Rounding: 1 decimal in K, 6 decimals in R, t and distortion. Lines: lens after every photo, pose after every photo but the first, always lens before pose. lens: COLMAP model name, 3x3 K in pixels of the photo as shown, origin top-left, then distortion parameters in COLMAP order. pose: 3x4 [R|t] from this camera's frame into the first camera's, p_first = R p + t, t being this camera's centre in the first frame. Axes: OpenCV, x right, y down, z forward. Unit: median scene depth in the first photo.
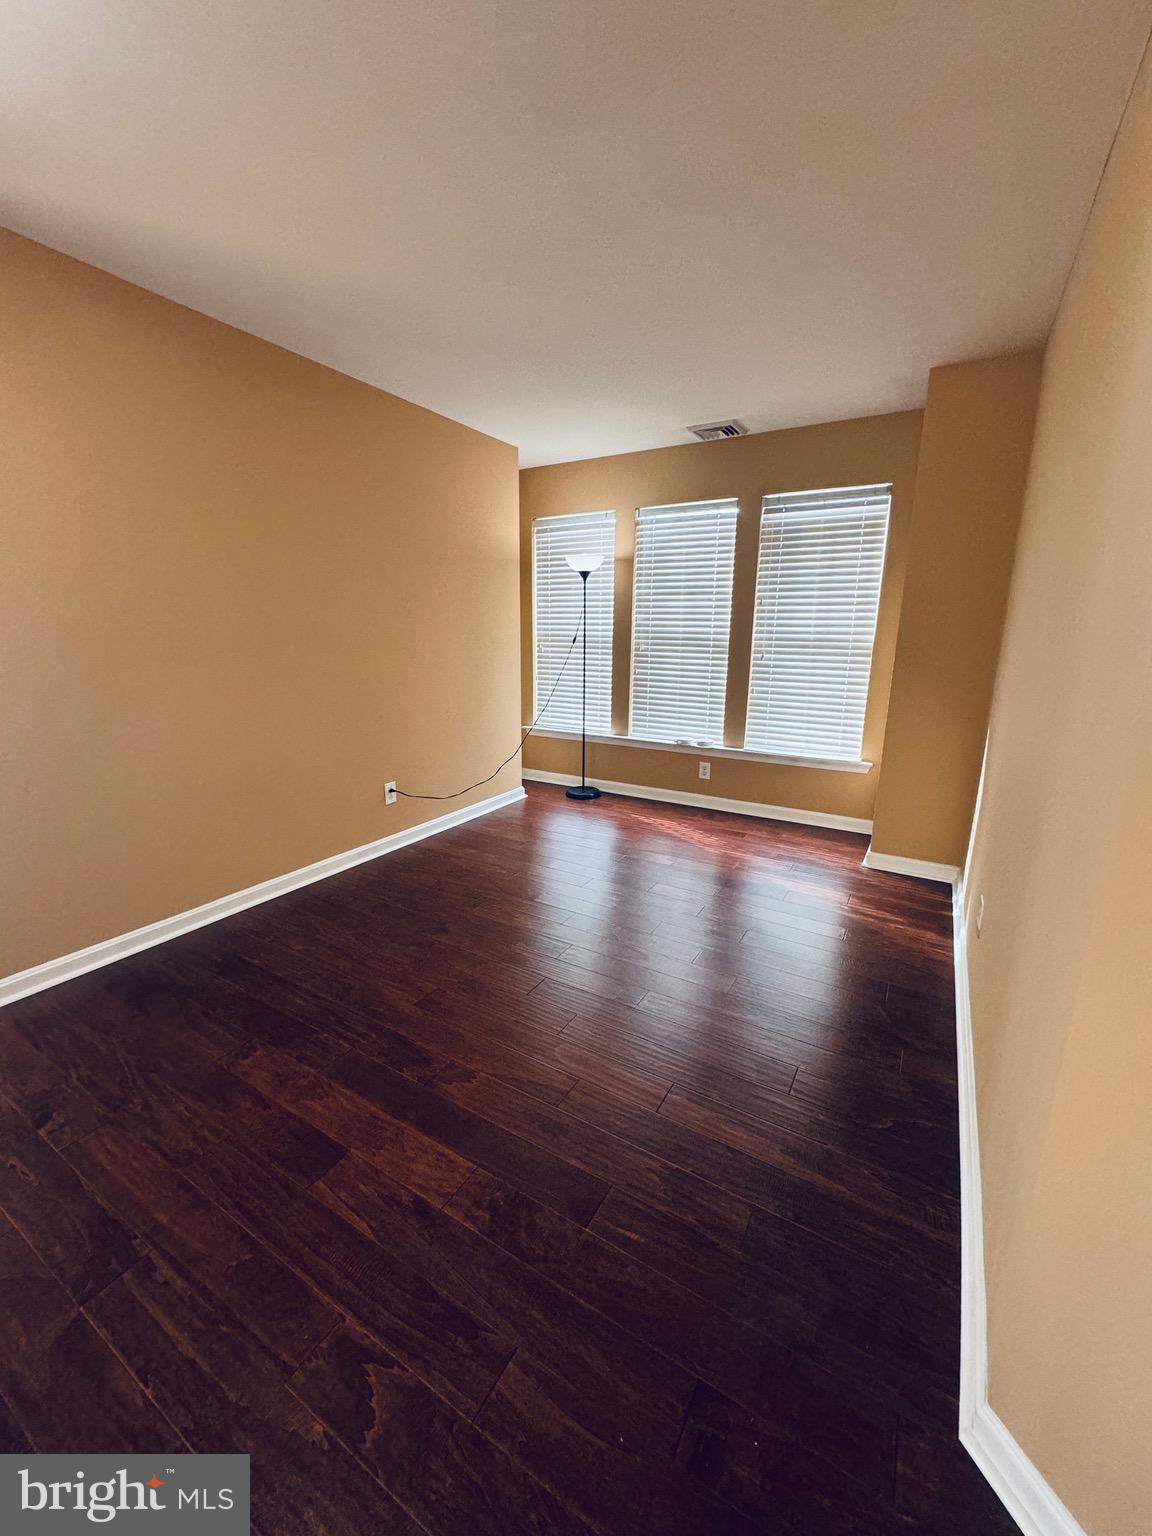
lens RADIAL K [[608.3, 0, 570.0], [0, 608.3, 765.4], [0, 0, 1]] dist [-0.002299, 0.000571]
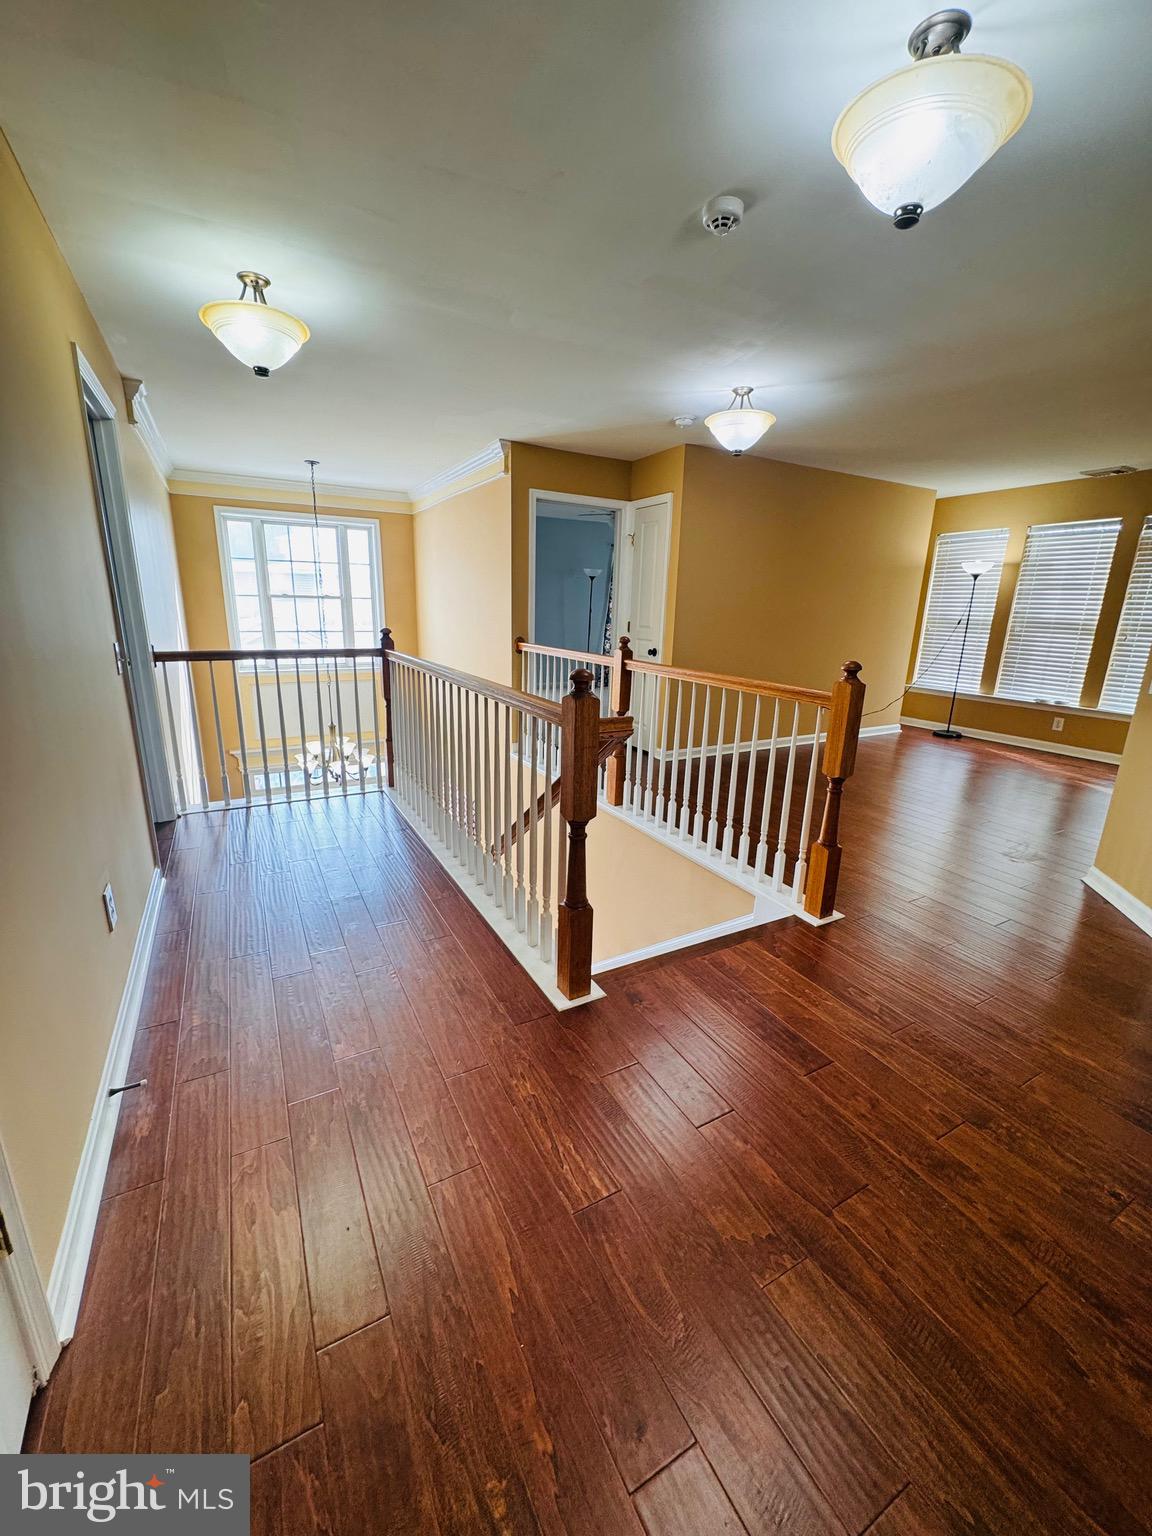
lens RADIAL K [[608.3, 0, 574.5], [0, 608.3, 769.0], [0, 0, 1]] dist [-0.002299, 0.000571]
pose [[0.866708, 0.143672, -0.477677, -0.044236], [-0.135056, 0.989444, 0.052548, 0.173943], [0.480185, 0.018970, 0.876962, -0.647380]]
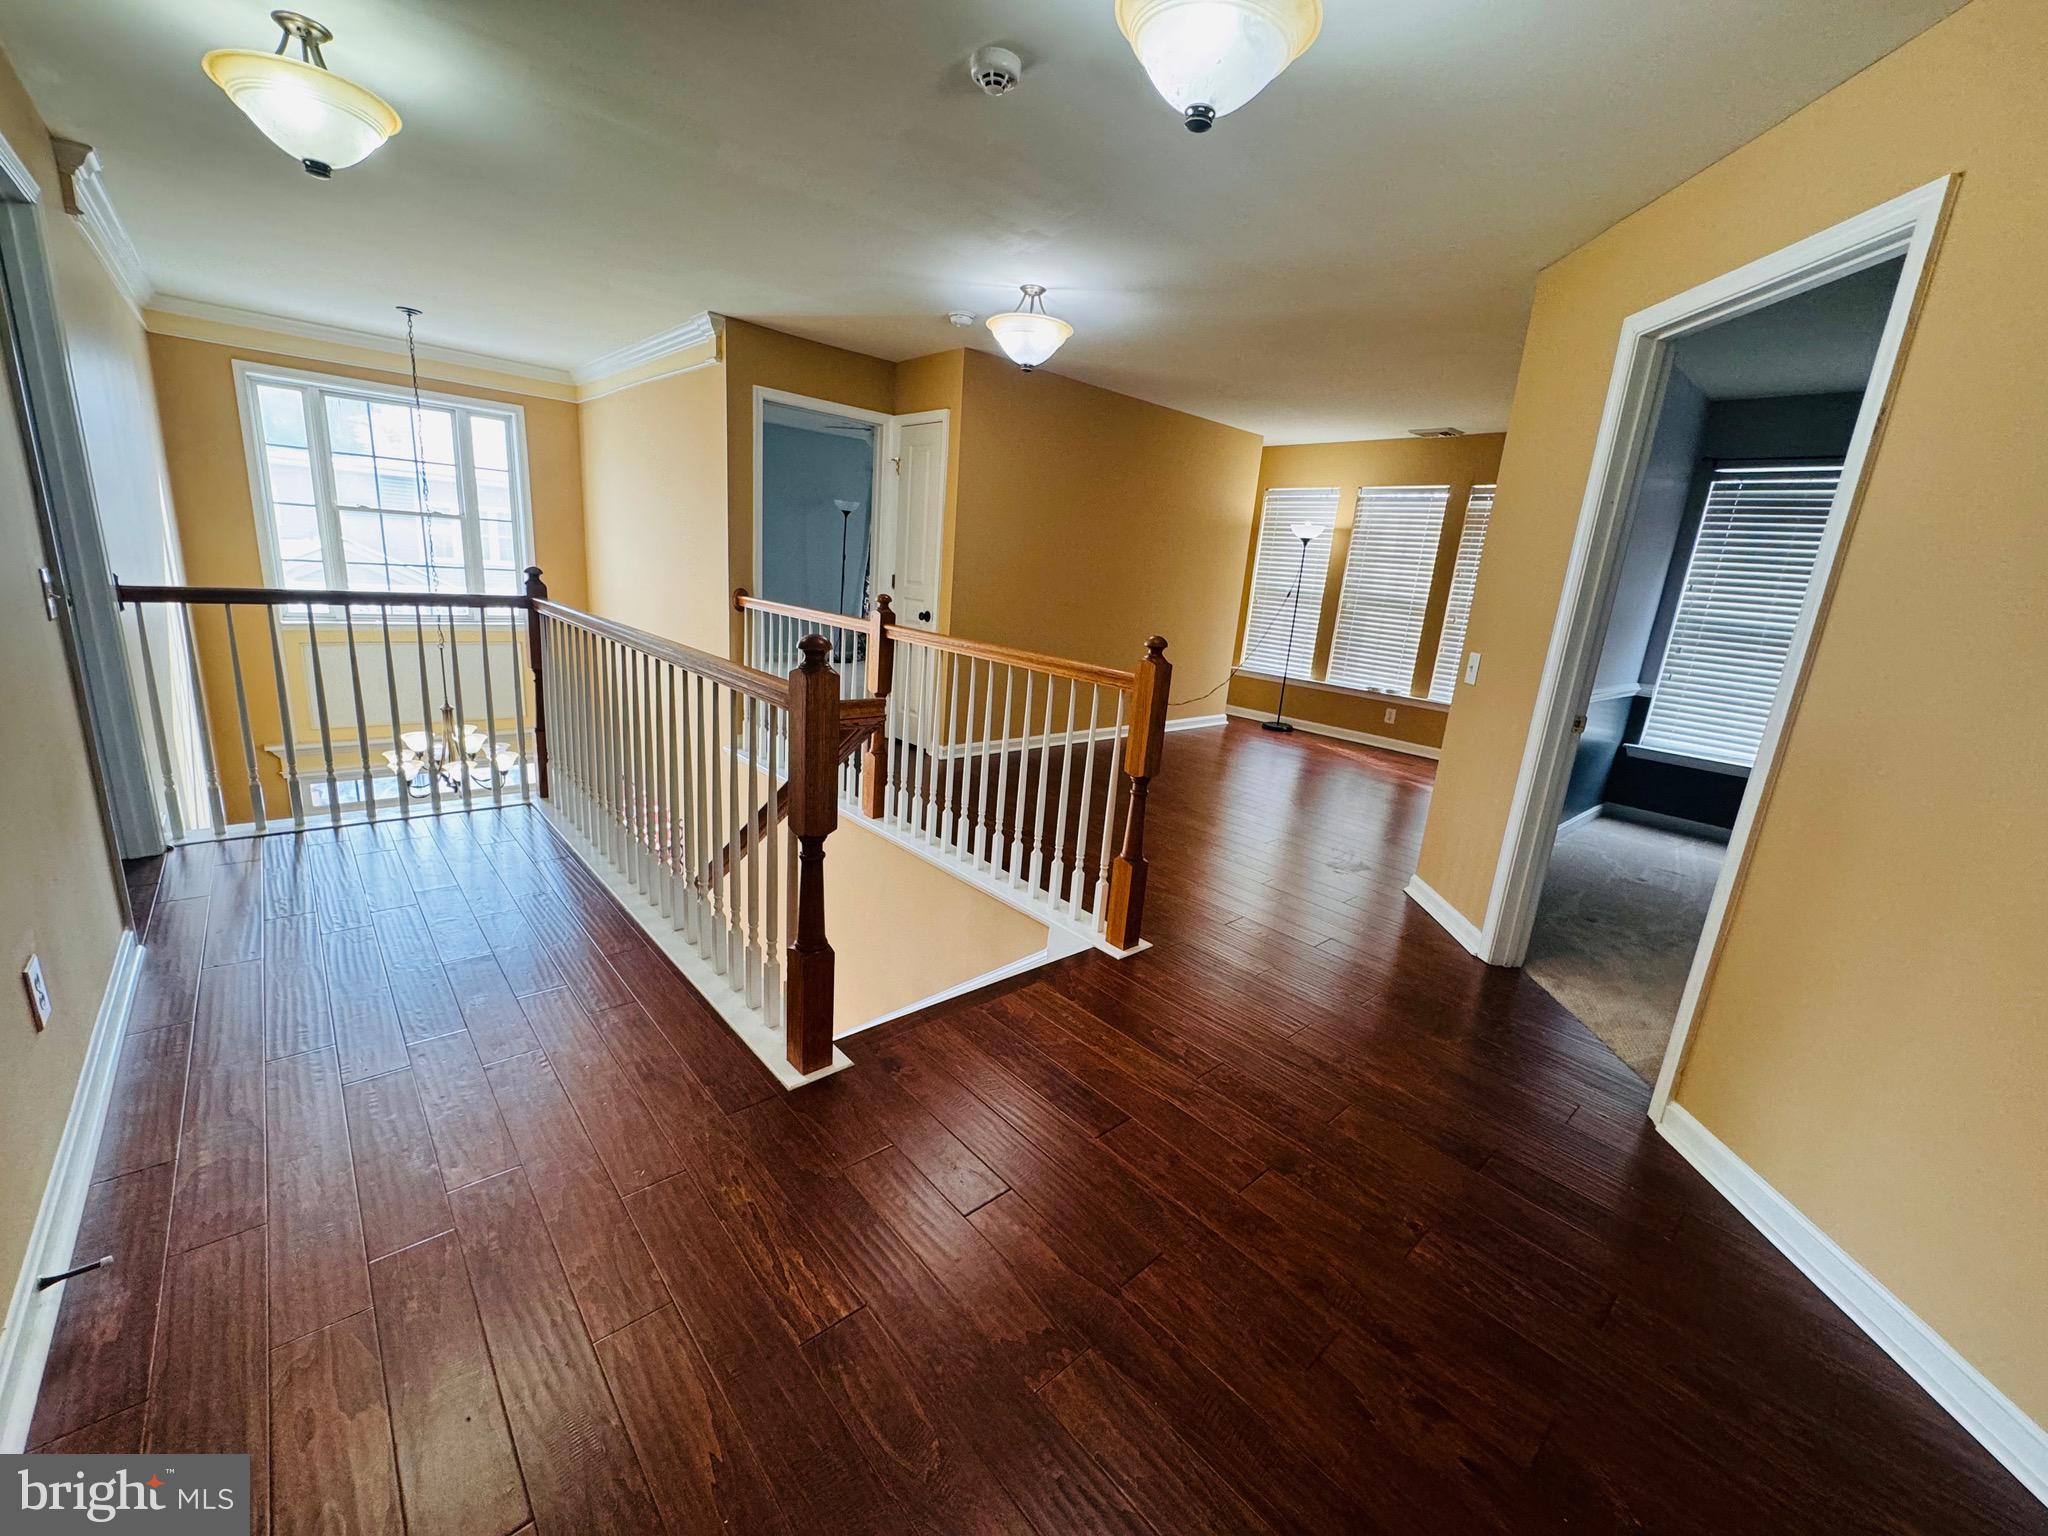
lens RADIAL K [[811.1, 0, 1020.6], [0, 811.1, 771.5], [0, 0, 1]] dist [-0.002299, 0.000571]
pose [[0.954990, 0.137054, -0.263080, -0.029424], [-0.136617, 0.990421, 0.020046, 0.174496], [0.263307, 0.016798, 0.964566, -0.655869]]
